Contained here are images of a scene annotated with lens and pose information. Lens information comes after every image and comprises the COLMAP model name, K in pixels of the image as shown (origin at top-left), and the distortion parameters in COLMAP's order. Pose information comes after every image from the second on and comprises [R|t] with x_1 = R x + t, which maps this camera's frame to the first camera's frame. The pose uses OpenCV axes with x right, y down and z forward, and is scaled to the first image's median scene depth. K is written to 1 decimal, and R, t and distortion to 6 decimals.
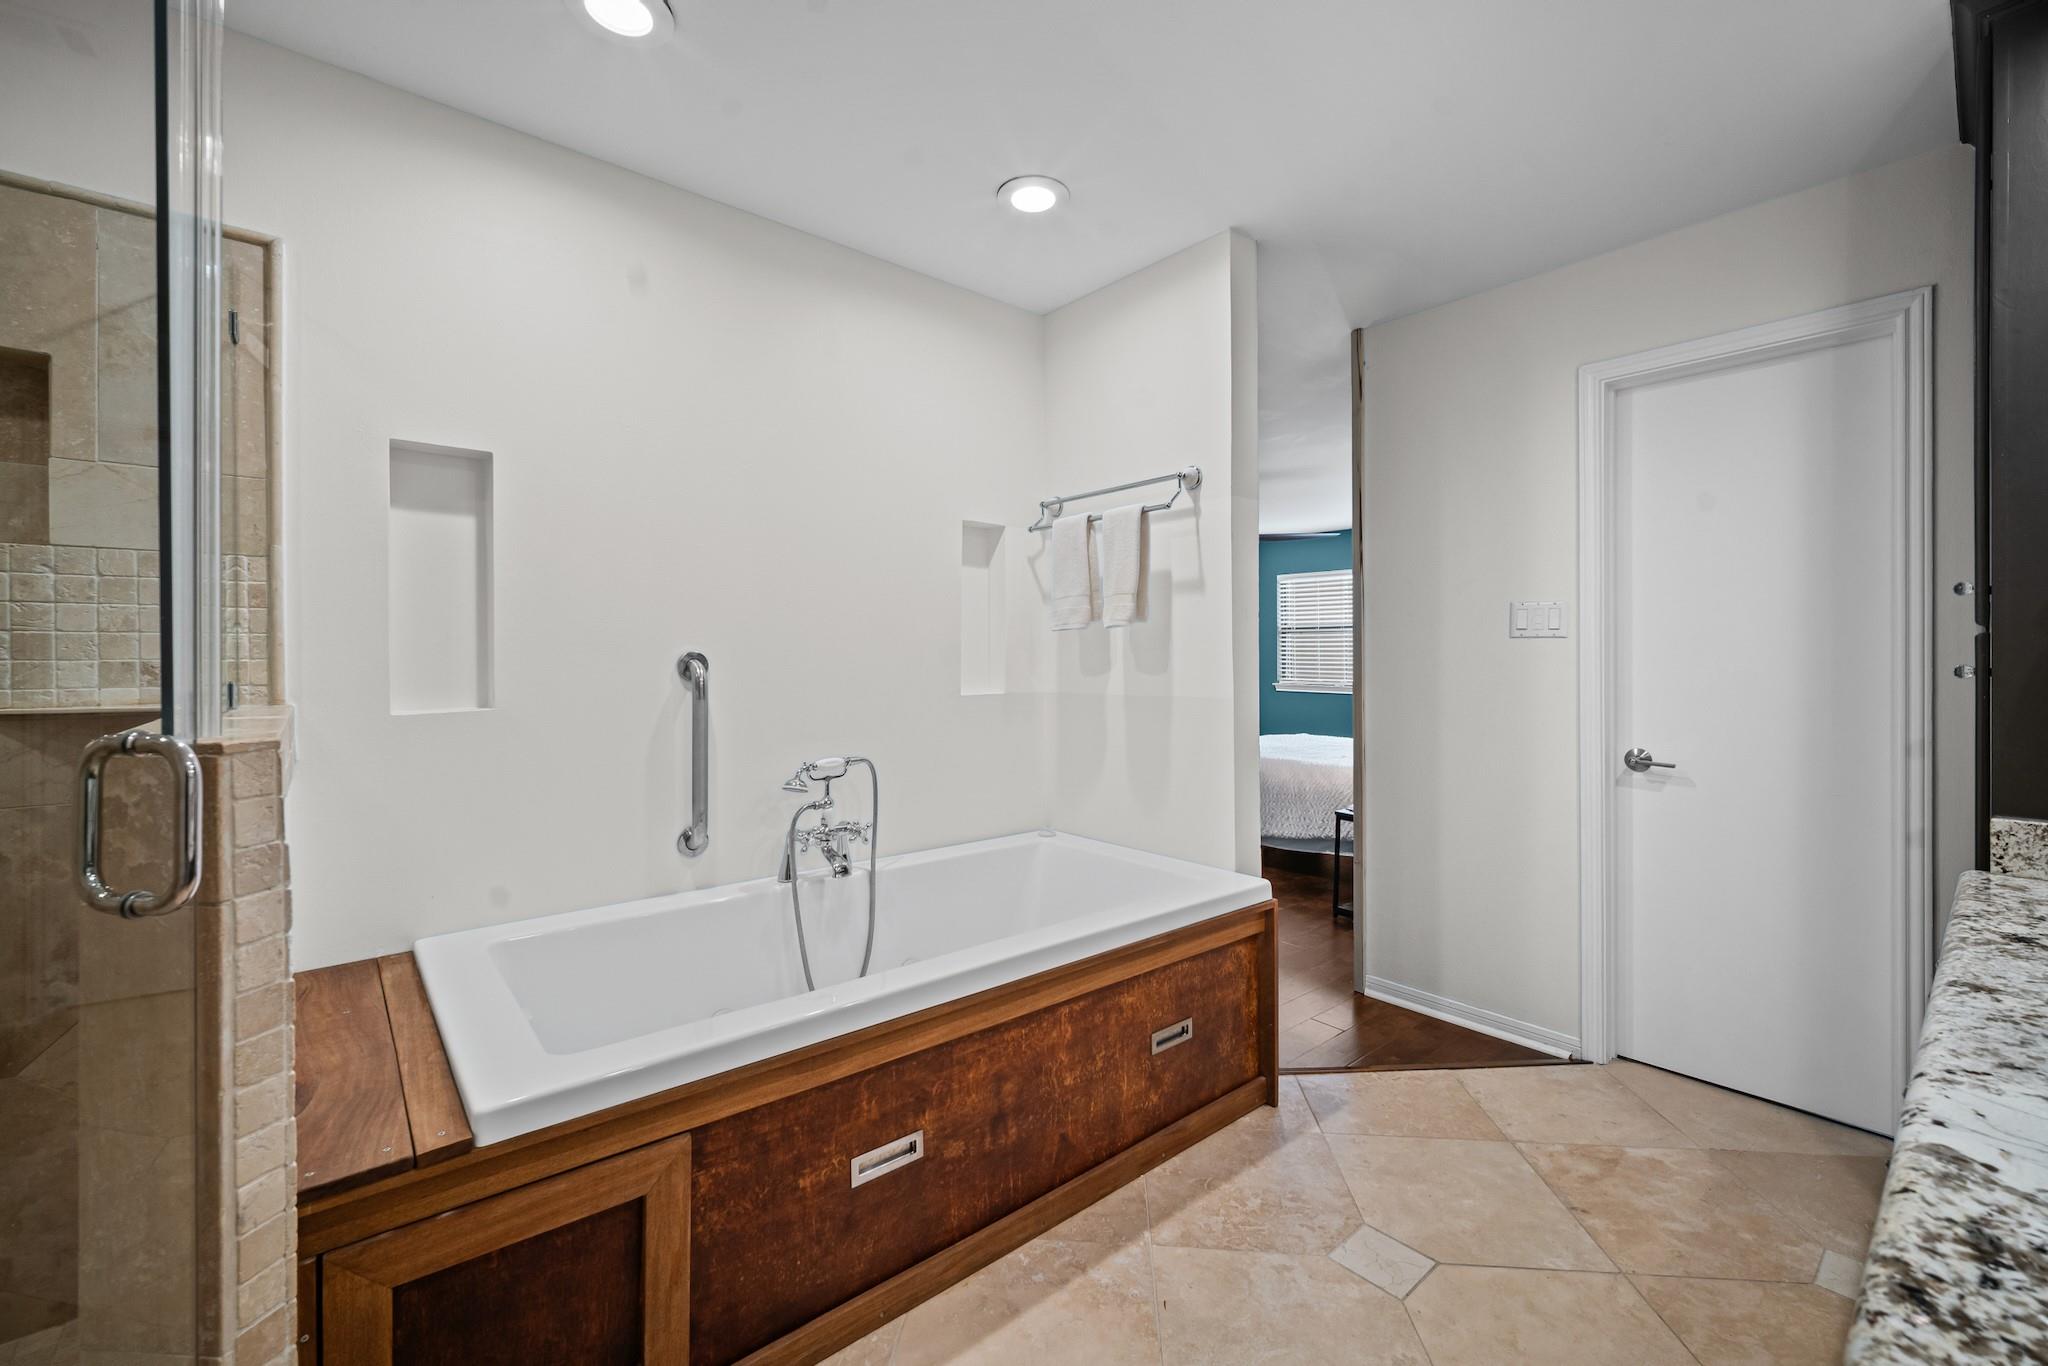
lens RADIAL K [[845.8, 0, 1027.2], [0, 845.8, 666.5], [0, 0, 1]] dist [-0.002433, -0.000940]
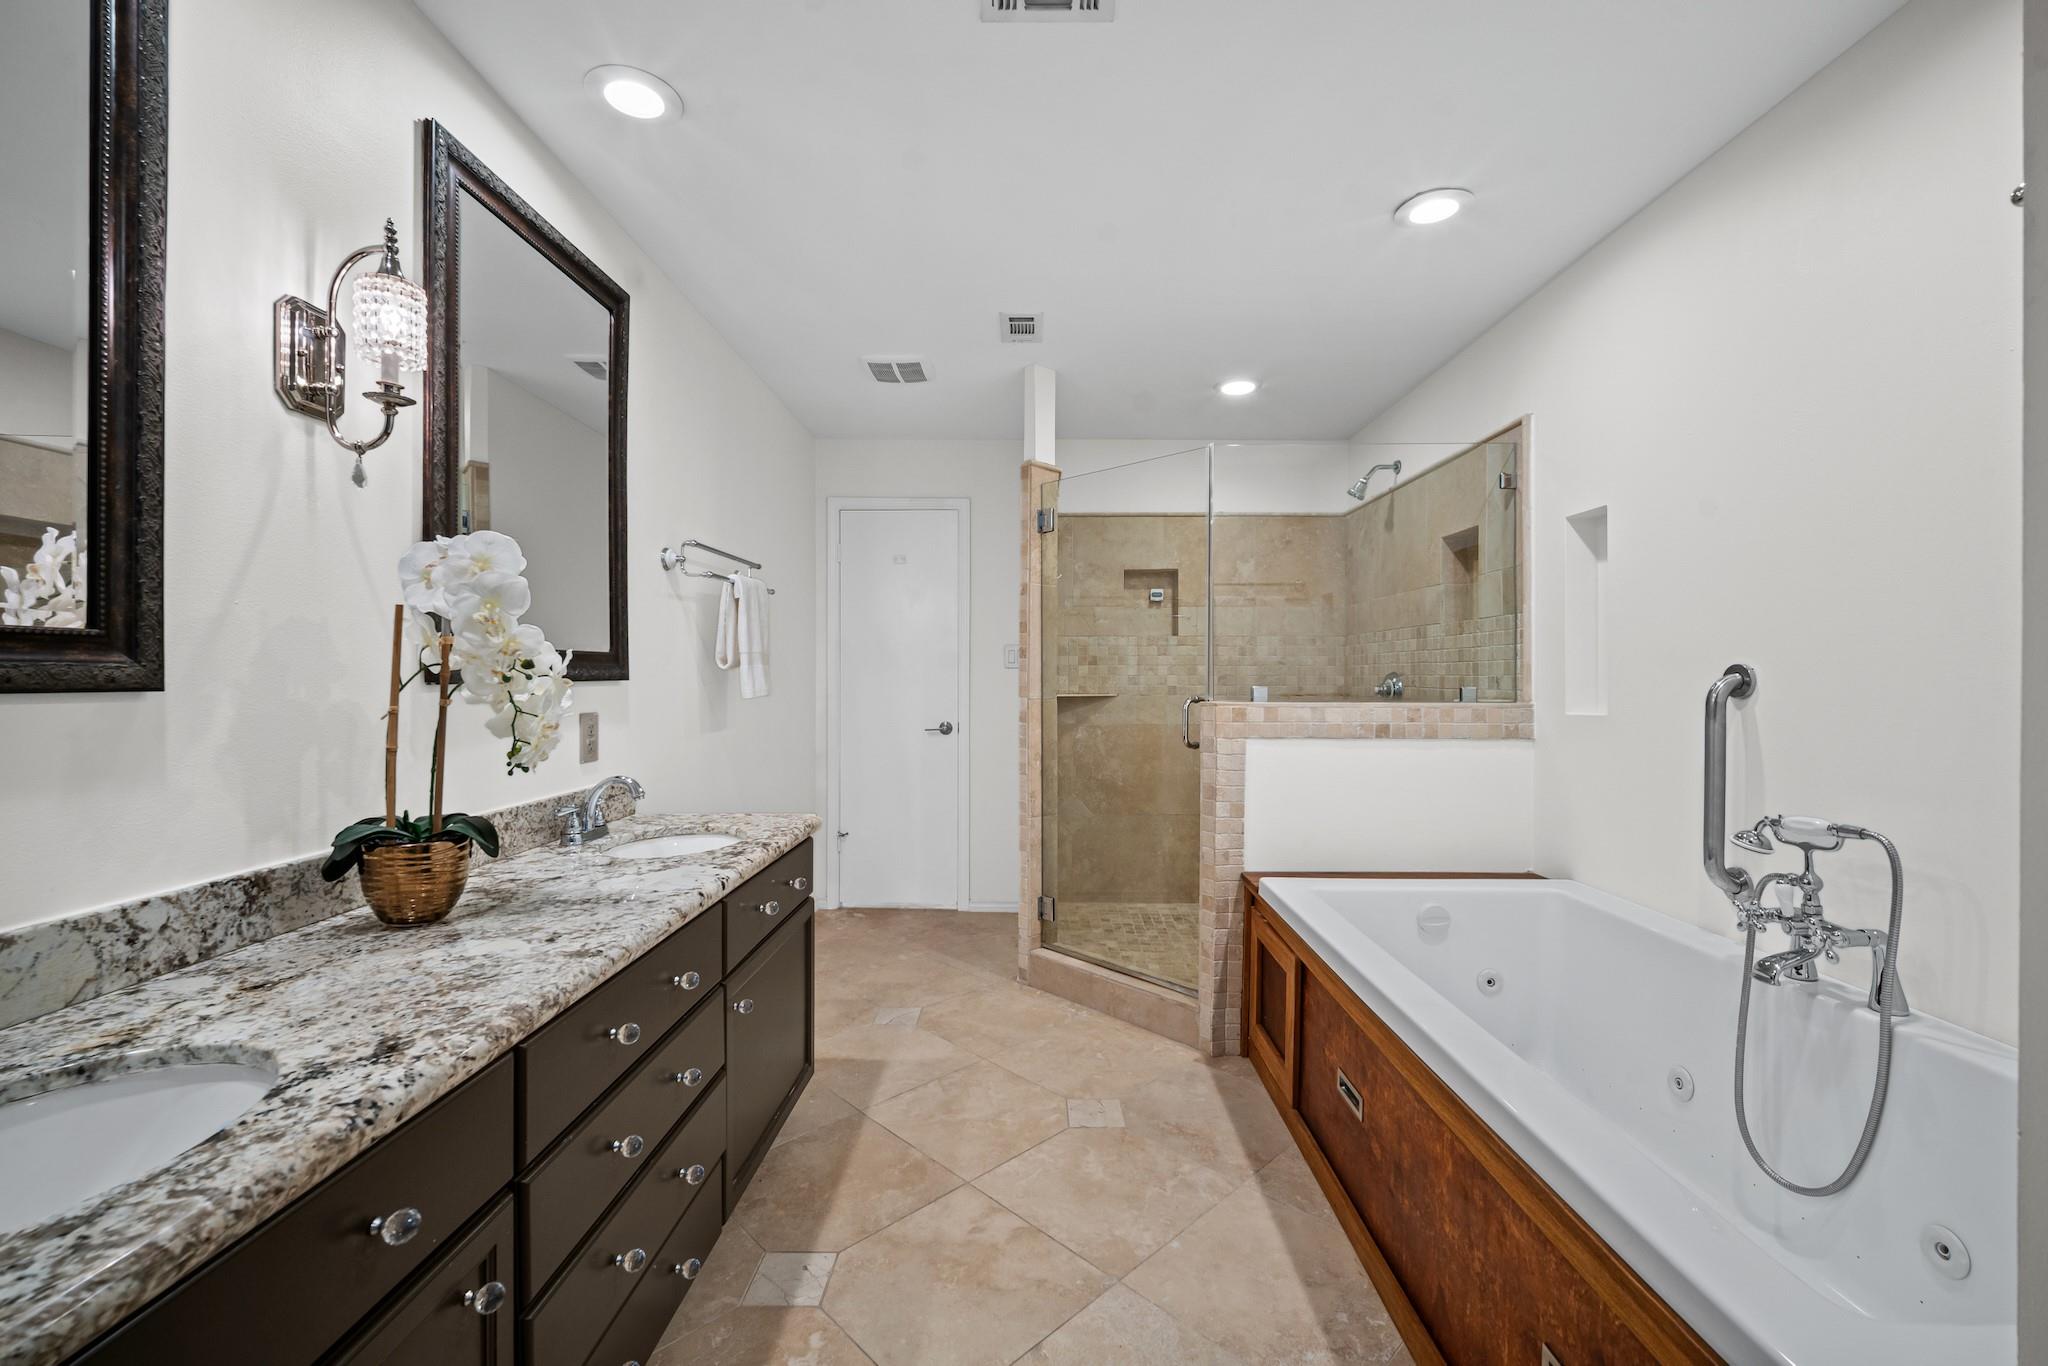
lens RADIAL K [[845.8, 0, 1012.2], [0, 845.8, 679.8], [0, 0, 1]] dist [-0.002433, -0.000940]
pose [[-0.673895, 0.003995, -0.738816, 0.933913], [-0.002321, 0.999969, 0.007524, -0.008559], [0.738823, 0.006785, -0.673865, 1.307506]]
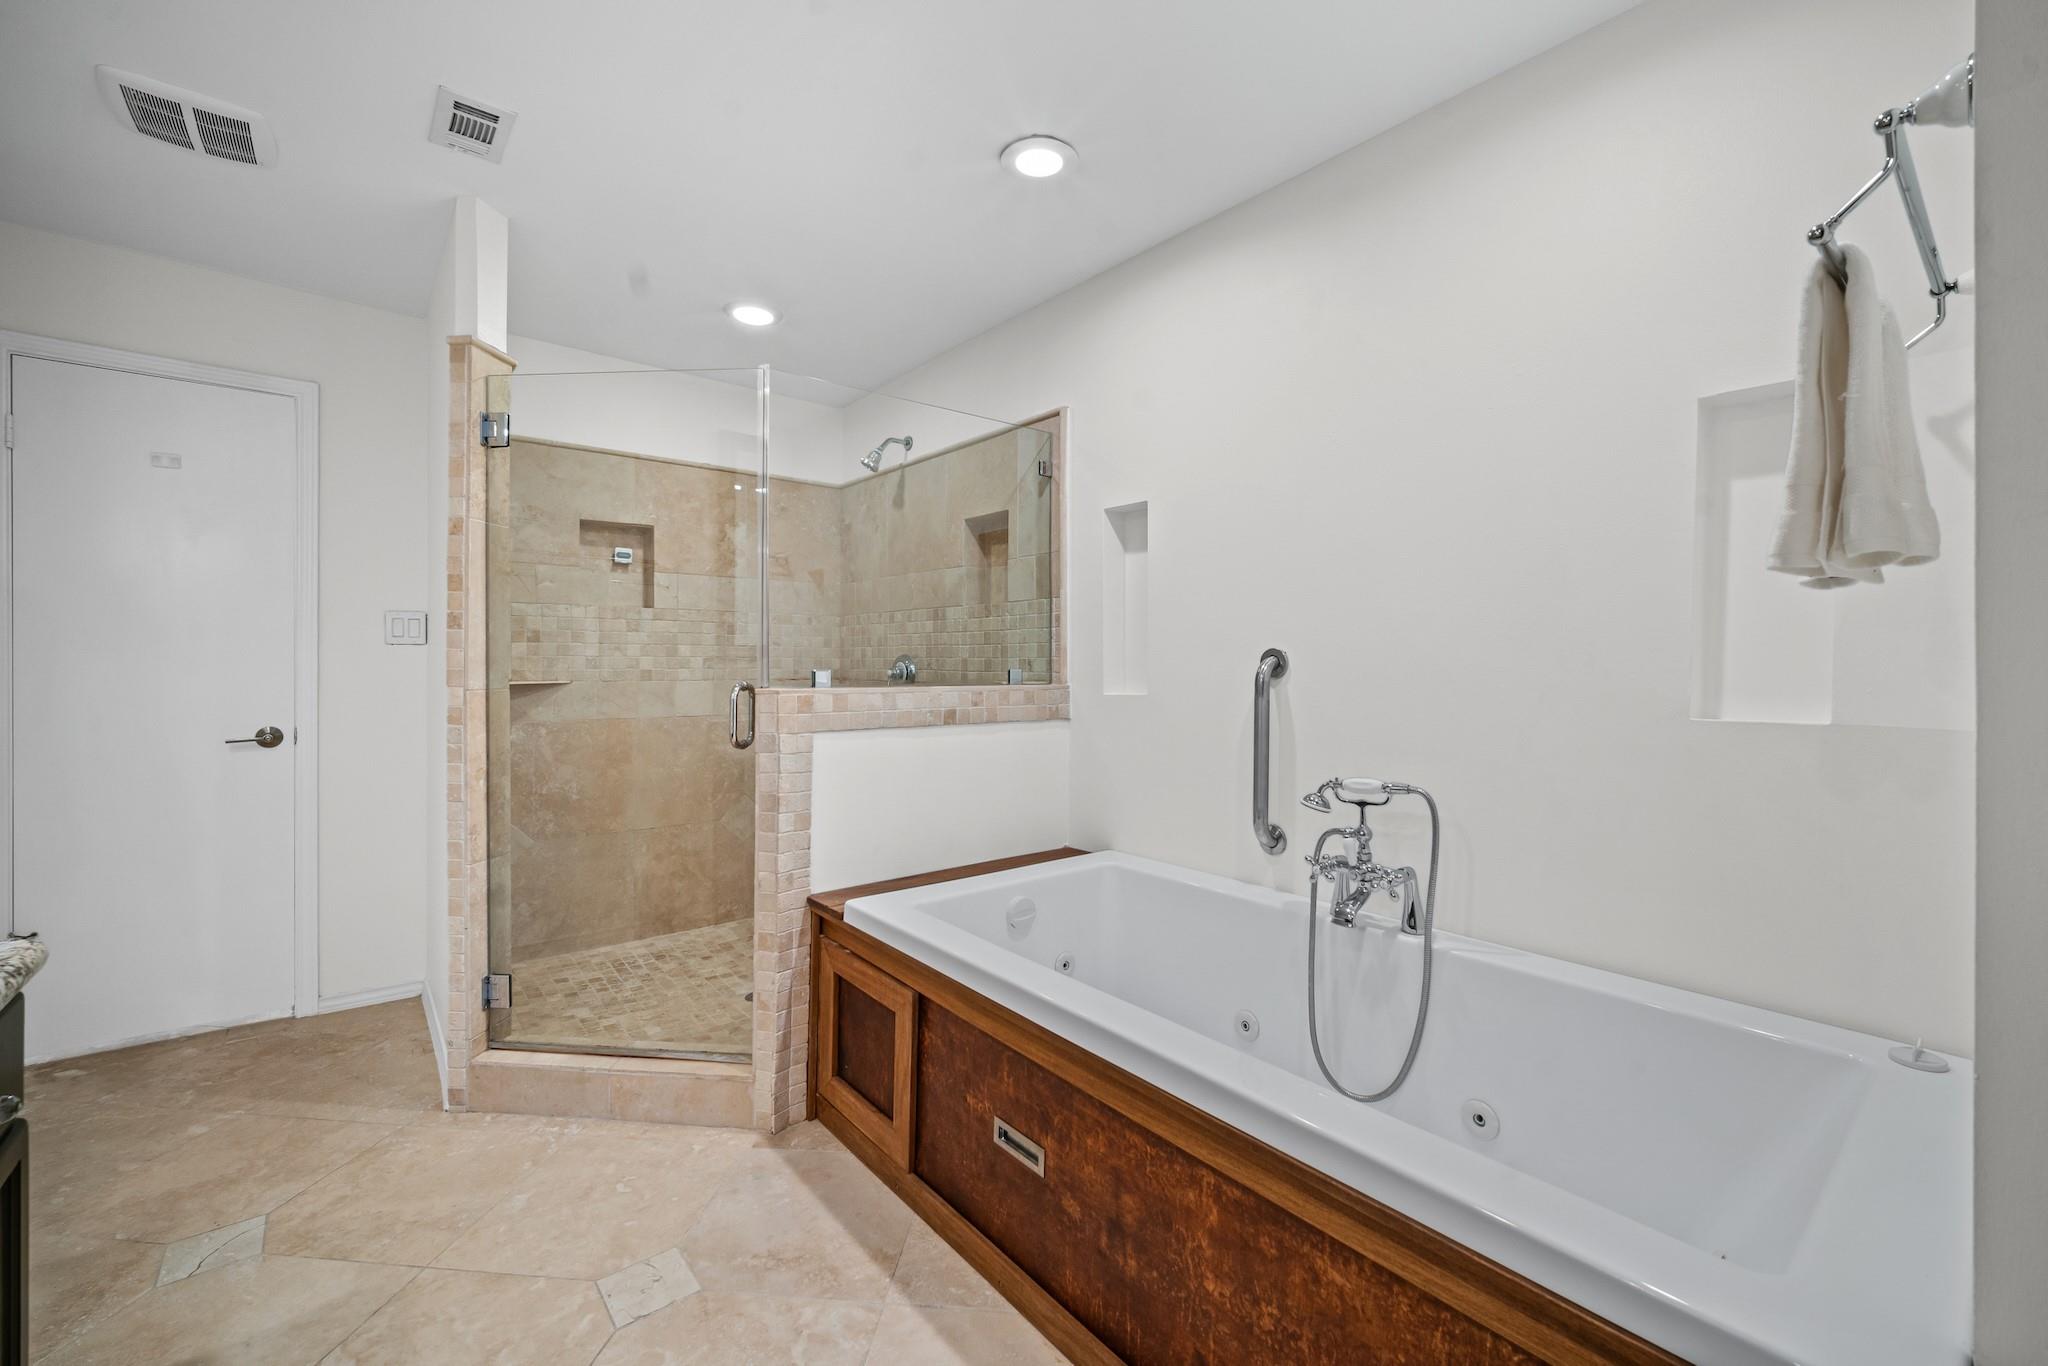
lens RADIAL K [[845.8, 0, 1026.4], [0, 845.8, 669.2], [0, 0, 1]] dist [-0.002433, -0.000940]
pose [[-0.025358, 0.009031, -0.999638, 0.763553], [-0.008125, 0.999924, 0.009240, -0.000169], [0.999645, 0.008357, -0.025283, 0.931098]]
